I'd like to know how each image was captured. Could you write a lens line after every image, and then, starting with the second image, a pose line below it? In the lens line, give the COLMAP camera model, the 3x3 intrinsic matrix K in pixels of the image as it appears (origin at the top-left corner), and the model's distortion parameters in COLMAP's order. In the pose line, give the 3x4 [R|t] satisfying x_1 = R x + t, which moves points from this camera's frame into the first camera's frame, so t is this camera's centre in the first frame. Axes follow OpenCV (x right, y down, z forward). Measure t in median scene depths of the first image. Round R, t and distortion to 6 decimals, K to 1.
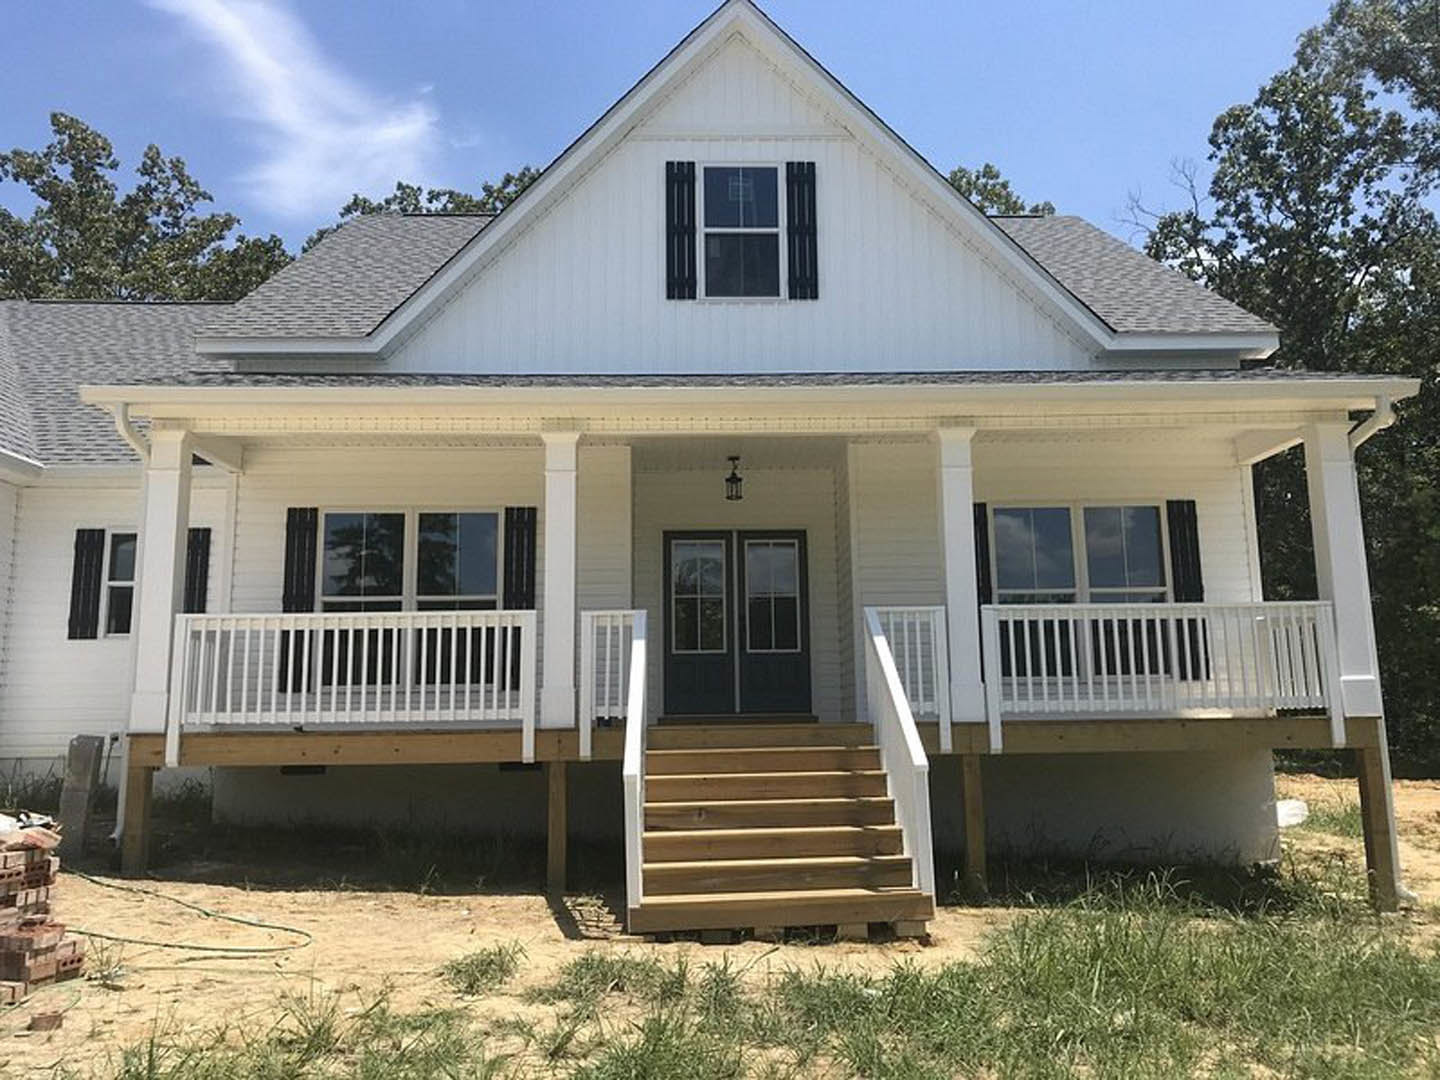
lens RADIAL K [[1181.7, 0, 716.1], [0, 1181.7, 533.7], [0, 0, 1]] dist [0.007399, -0.000918]
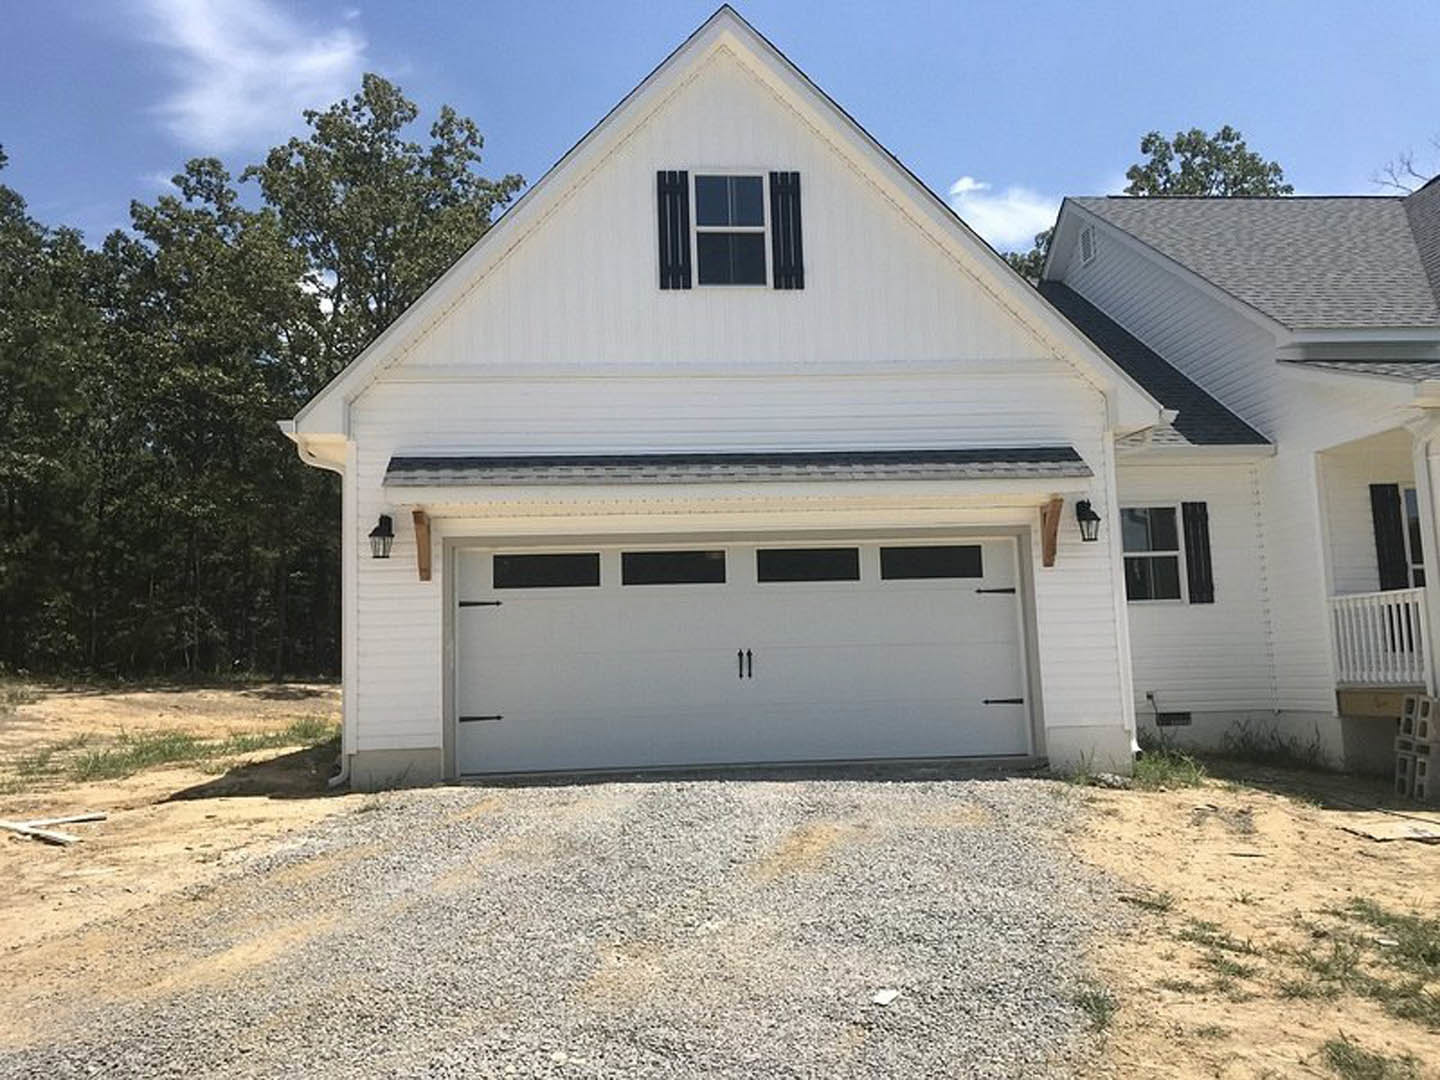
lens RADIAL K [[1201.5, 0, 720.0], [0, 1201.5, 540.0], [0, 0, 1]] dist [0.040956, -0.053027]
pose [[0.998117, -0.012916, 0.059958, -0.918962], [0.009984, 0.998751, 0.048946, -0.034084], [-0.060515, -0.048256, 0.997000, -0.116744]]
